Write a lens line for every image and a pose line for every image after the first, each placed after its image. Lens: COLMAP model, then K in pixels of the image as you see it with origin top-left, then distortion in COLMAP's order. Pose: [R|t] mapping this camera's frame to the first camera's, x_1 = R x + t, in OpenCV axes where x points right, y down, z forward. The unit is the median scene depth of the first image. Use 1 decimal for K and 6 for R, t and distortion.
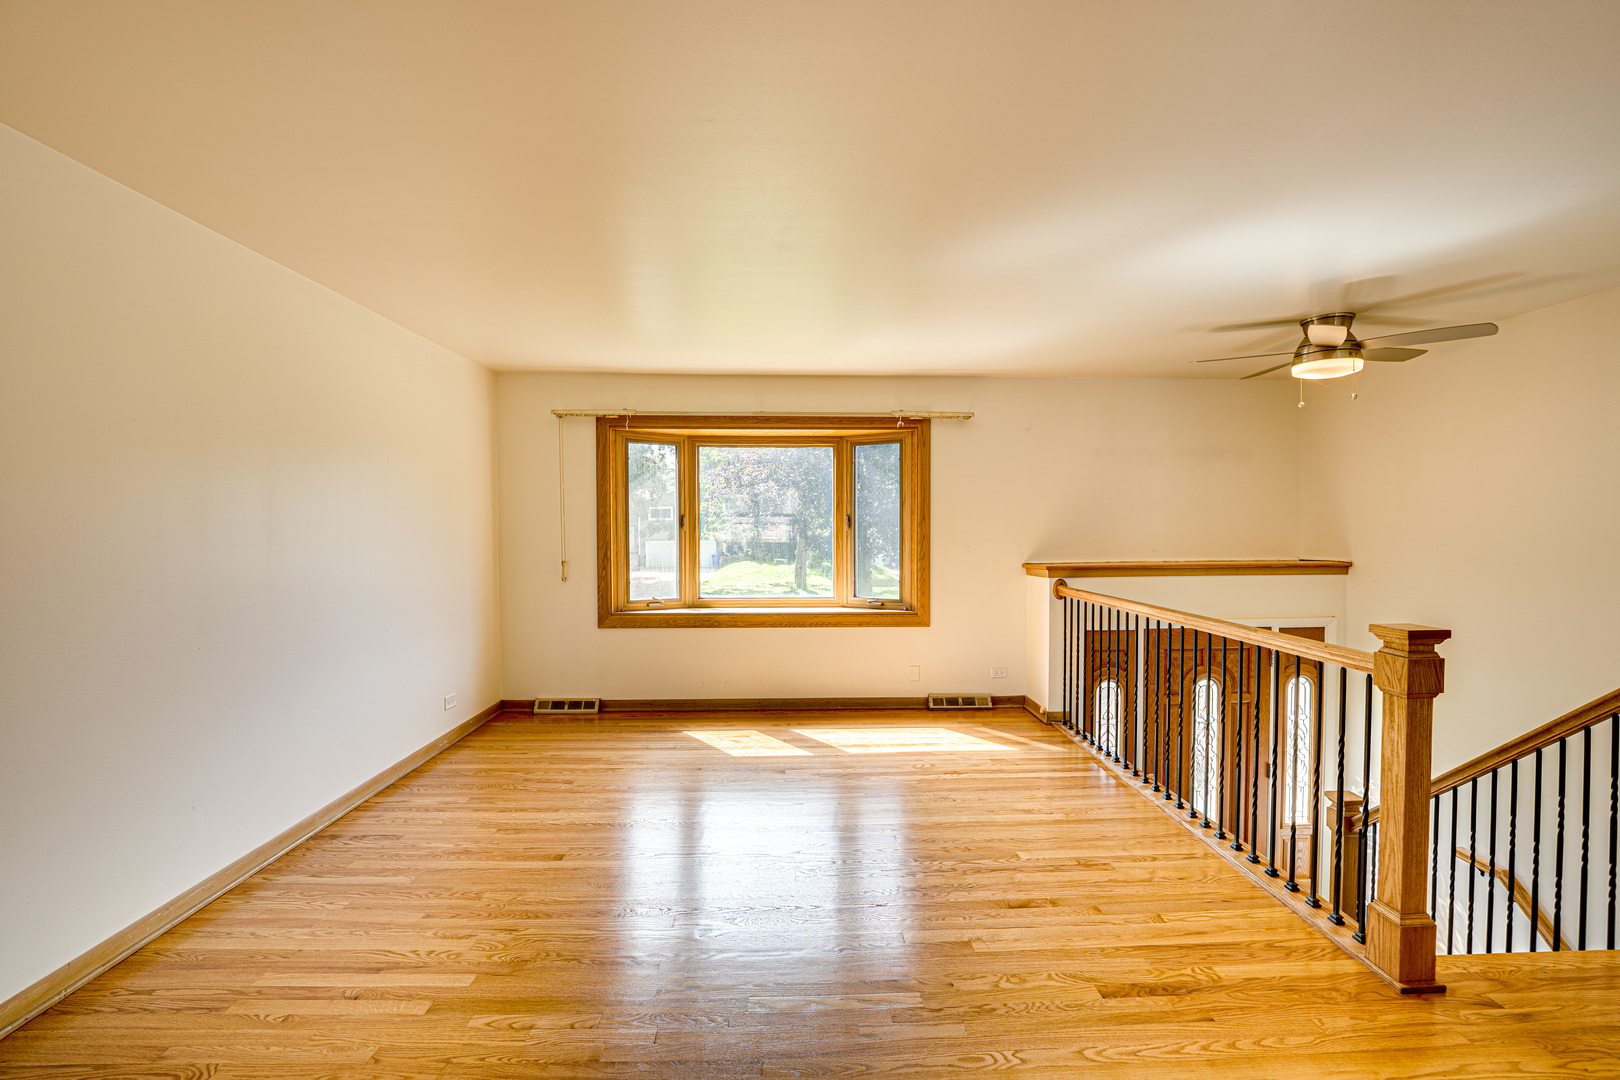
lens RADIAL K [[665.3, 0, 810.0], [0, 665.3, 540.0], [0, 0, 1]] dist [-0.034180, 0.005294]
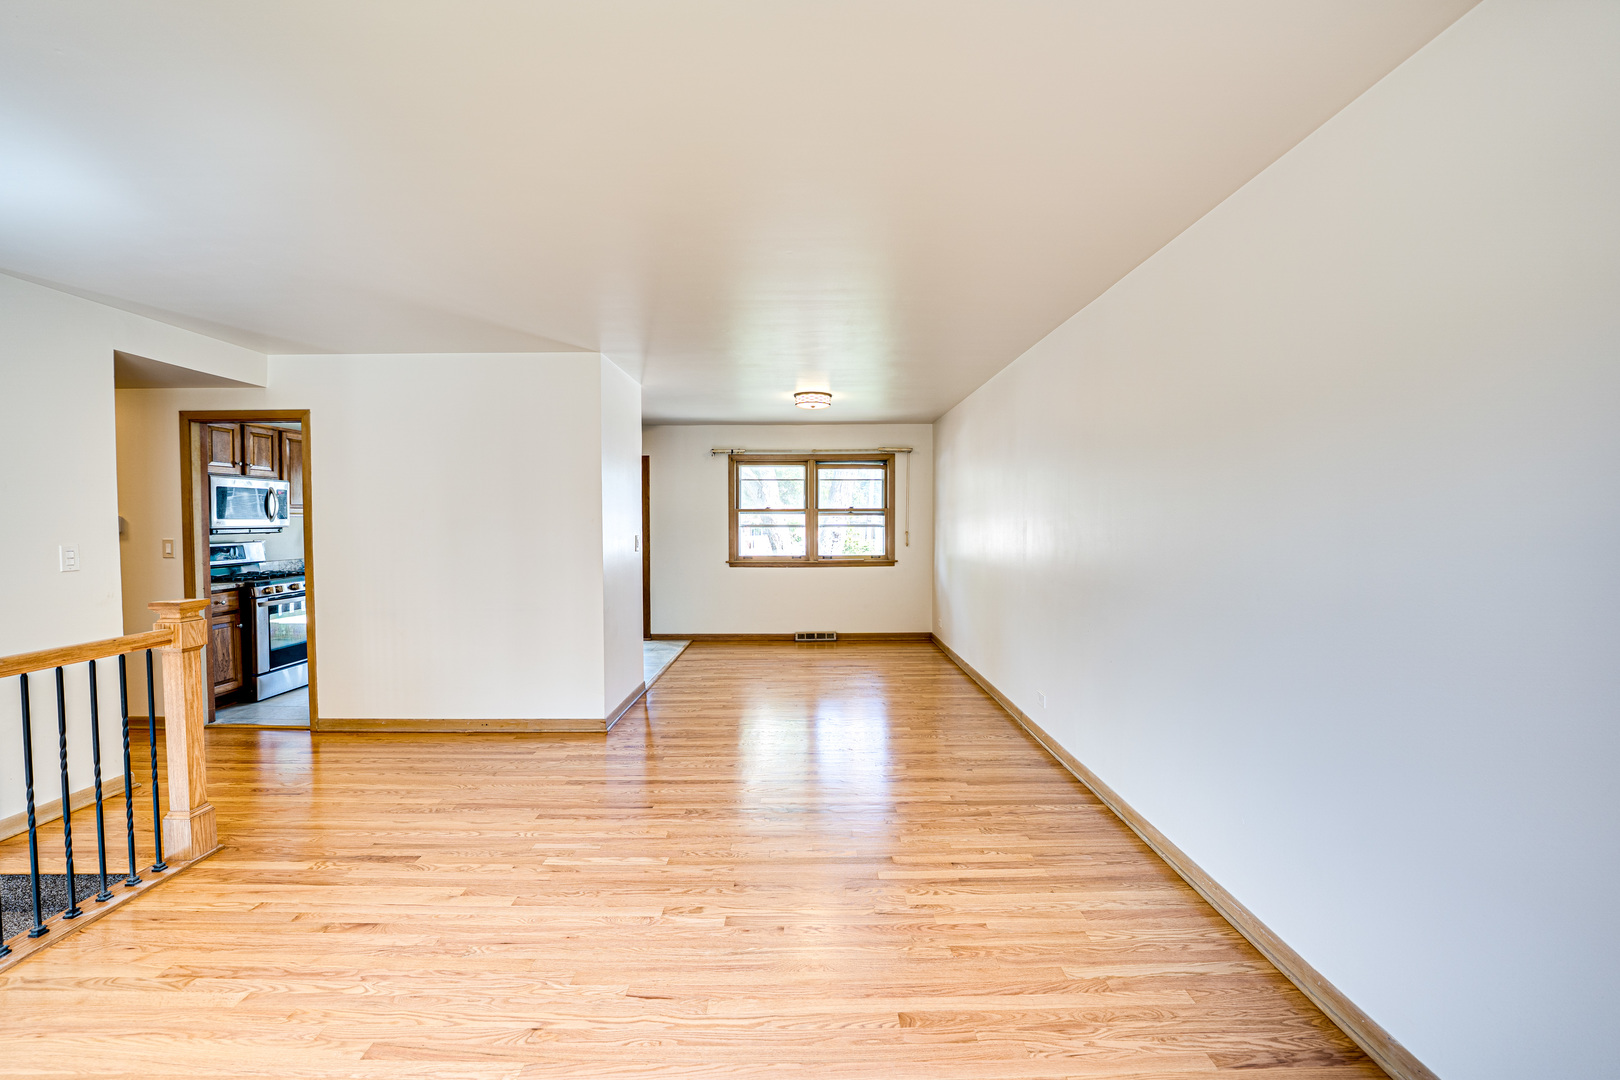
lens RADIAL K [[665.3, 0, 810.0], [0, 665.3, 540.0], [0, 0, 1]] dist [-0.034180, 0.005294]
pose [[-0.999596, 0.007763, 0.027357, -0.390259], [0.009233, 0.998496, 0.054033, -0.048000], [-0.026896, 0.054264, -0.998164, 2.081084]]
